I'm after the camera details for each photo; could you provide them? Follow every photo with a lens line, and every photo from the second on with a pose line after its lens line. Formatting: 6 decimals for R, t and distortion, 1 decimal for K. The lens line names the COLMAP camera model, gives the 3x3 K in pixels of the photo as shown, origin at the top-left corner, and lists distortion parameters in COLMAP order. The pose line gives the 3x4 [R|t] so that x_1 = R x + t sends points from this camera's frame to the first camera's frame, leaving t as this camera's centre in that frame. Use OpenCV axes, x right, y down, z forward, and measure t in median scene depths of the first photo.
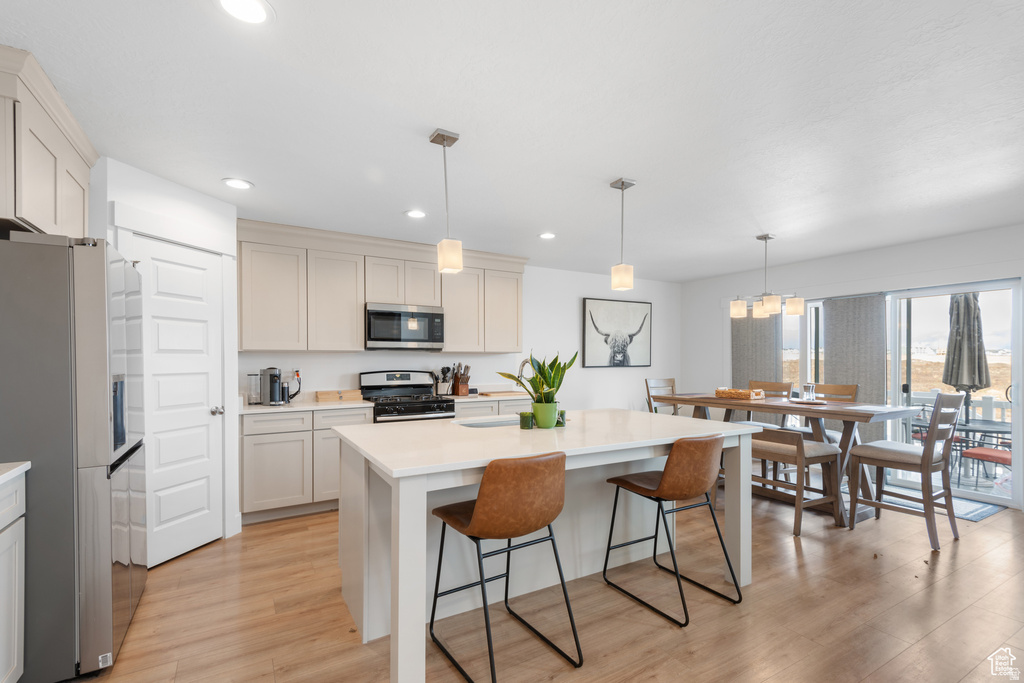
lens RADIAL K [[459.3, 0, 506.0], [0, 459.3, 366.2], [0, 0, 1]] dist [0.025291, -0.010449]
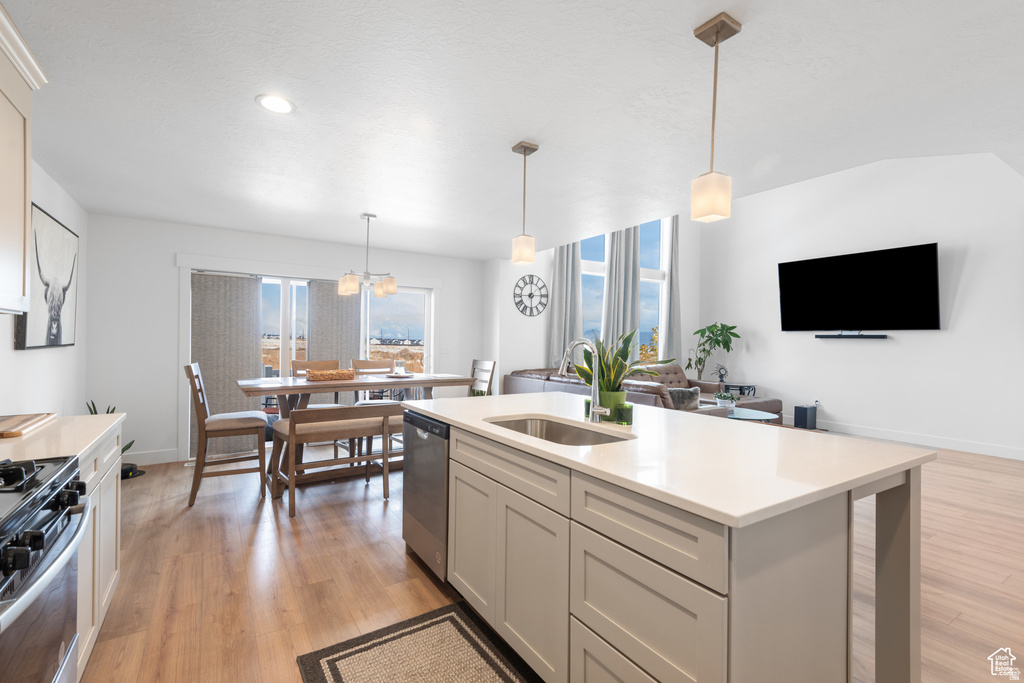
lens RADIAL K [[459.3, 0, 511.1], [0, 459.3, 343.0], [0, 0, 1]] dist [0.025291, -0.010449]
pose [[-0.049484, -0.005071, 0.998762, -0.448897], [-0.000903, 0.999987, 0.005032, -0.008839], [-0.998774, -0.000653, -0.049488, 0.721658]]
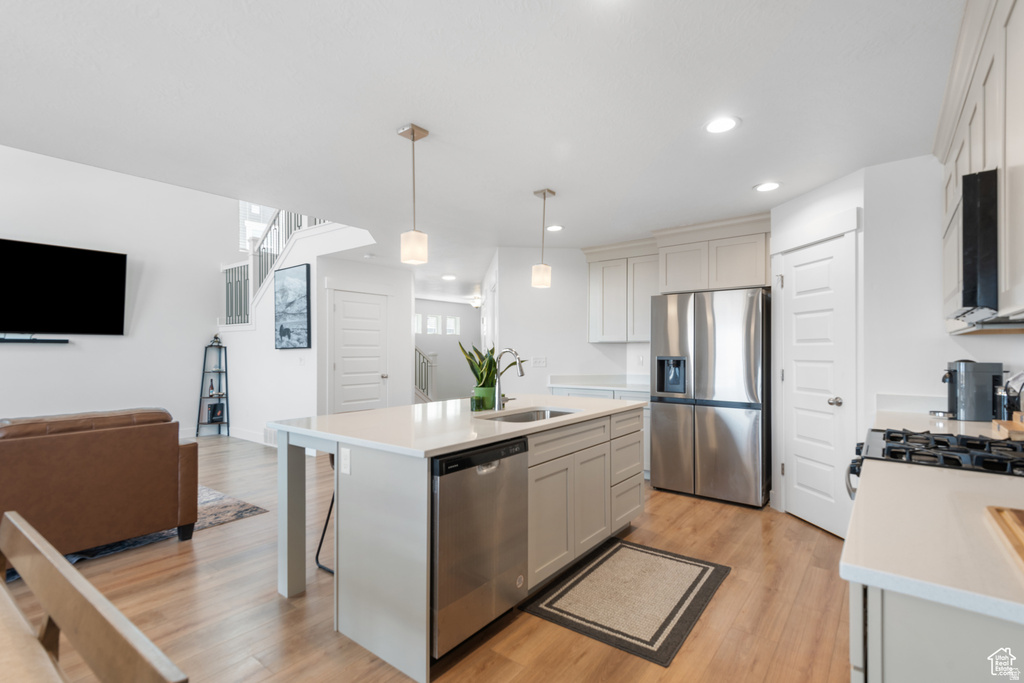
lens RADIAL K [[488.6, 0, 499.7], [0, 488.6, 343.2], [0, 0, 1]] dist [0.030736, -0.000865]
pose [[-0.933637, -0.003613, -0.358203, 0.287246], [-0.002829, 0.999992, -0.002712, -0.016535], [0.358210, -0.001519, -0.933640, 1.264784]]
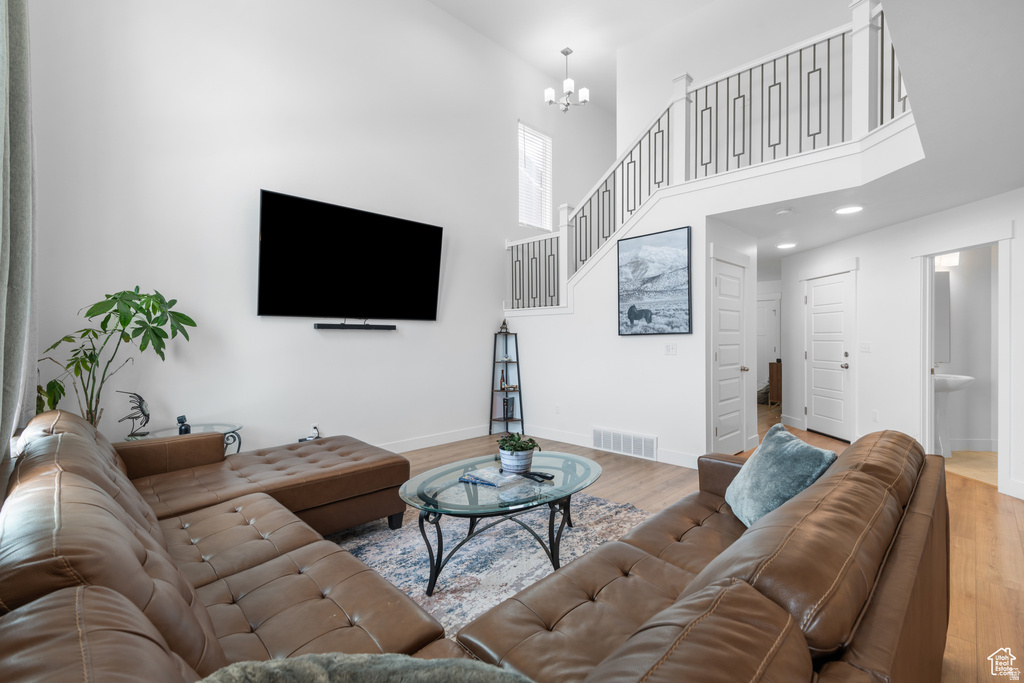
lens RADIAL K [[459.3, 0, 509.7], [0, 459.3, 342.7], [0, 0, 1]] dist [0.025291, -0.010449]
pose [[-0.964543, 0.008987, -0.263772, 0.948787], [0.003344, 0.999756, 0.021835, -0.008534], [0.263904, 0.020179, -0.964338, 0.676451]]
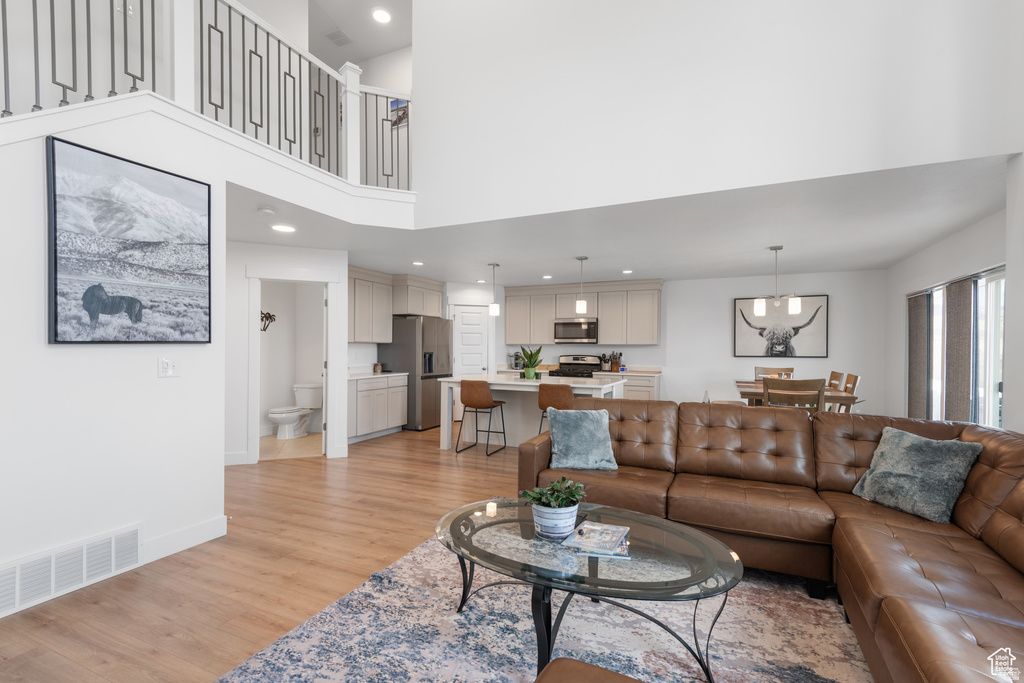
lens RADIAL K [[459.3, 0, 514.3], [0, 459.3, 352.1], [0, 0, 1]] dist [0.025291, -0.010449]
pose [[0.575447, 0.012314, -0.817746, 1.129187], [-0.018414, 0.999828, 0.002097, -0.001275], [0.817631, 0.013851, 0.575575, -0.227052]]
